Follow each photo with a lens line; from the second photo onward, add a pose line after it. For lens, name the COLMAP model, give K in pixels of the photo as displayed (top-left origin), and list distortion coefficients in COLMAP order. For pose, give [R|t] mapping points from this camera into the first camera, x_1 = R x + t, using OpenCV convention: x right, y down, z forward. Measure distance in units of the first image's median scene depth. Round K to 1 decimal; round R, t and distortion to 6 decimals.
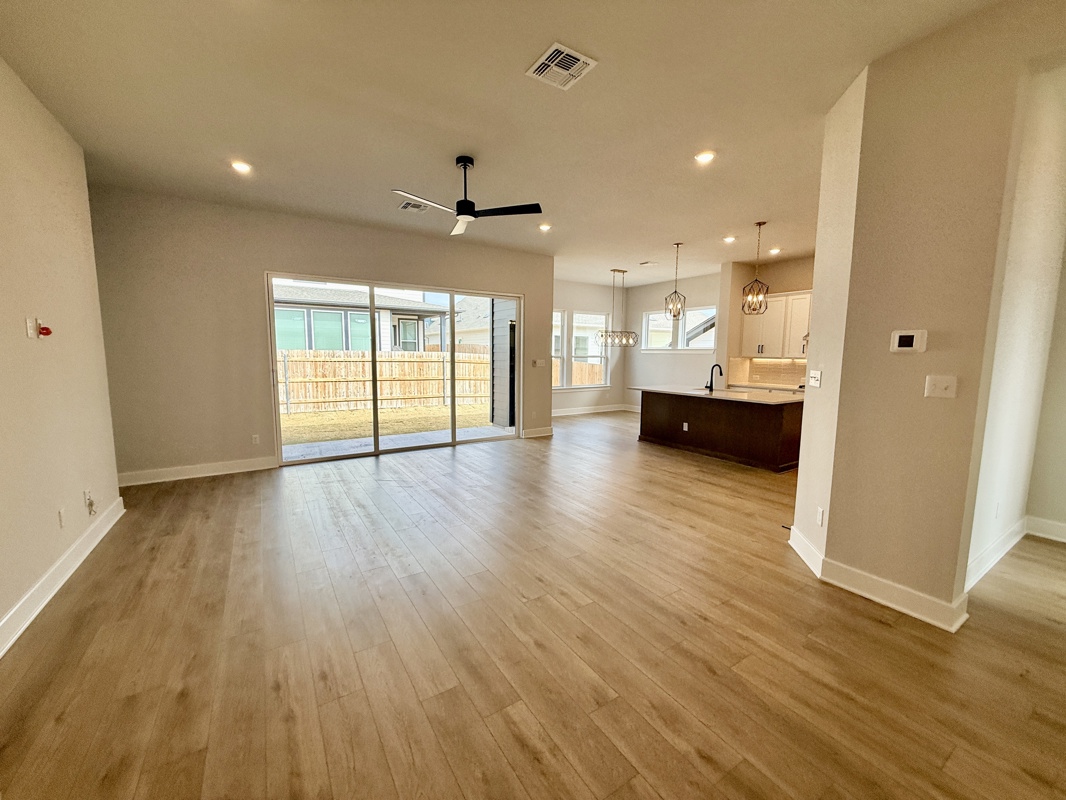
lens RADIAL K [[424.2, 0, 530.7], [0, 424.2, 402.9], [0, 0, 1]] dist [0.000003, 0.000015]
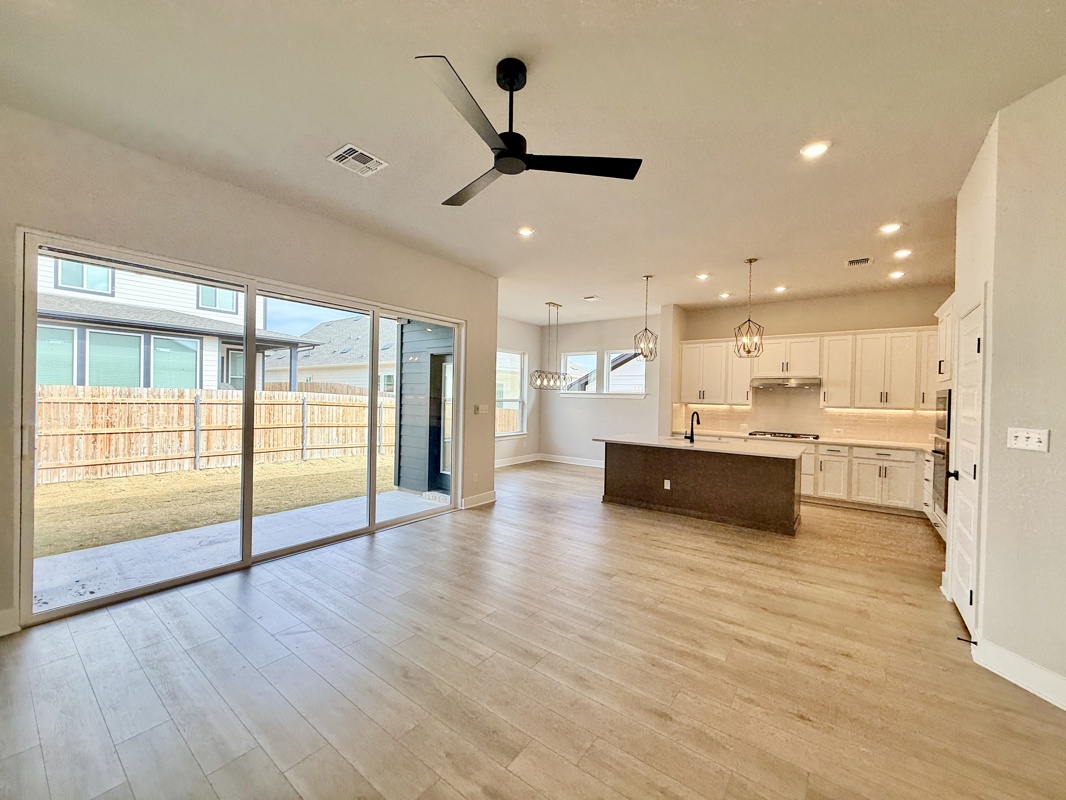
lens RADIAL K [[424.2, 0, 531.6], [0, 424.2, 401.5], [0, 0, 1]] dist [0.000003, 0.000015]
pose [[0.938508, 0.007780, 0.345170, -0.157951], [0.027282, 0.994949, -0.096605, -0.029317], [-0.344179, 0.100082, 0.933555, 0.237373]]
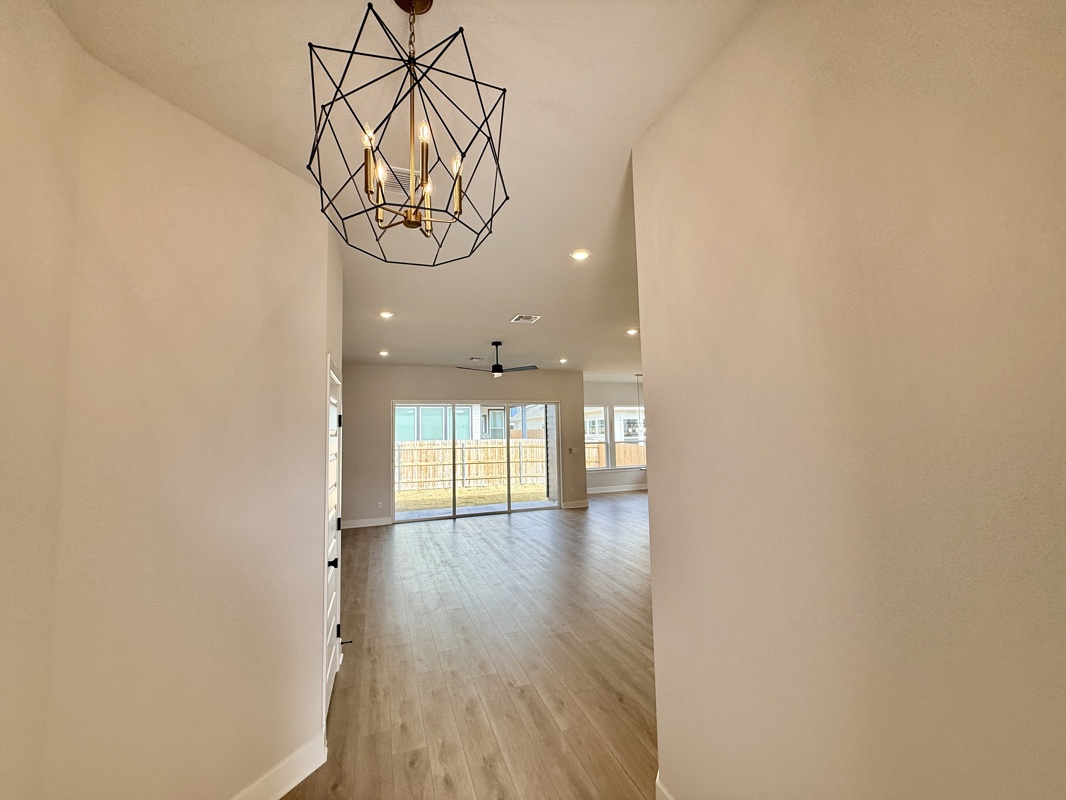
lens RADIAL K [[424.2, 0, 527.2], [0, 424.2, 402.1], [0, 0, 1]] dist [0.000003, 0.000015]
pose [[0.973291, -0.045639, -0.224992, 0.175444], [0.002709, 0.982255, -0.187531, 0.005444], [0.229559, 0.181913, 0.956144, -0.310874]]
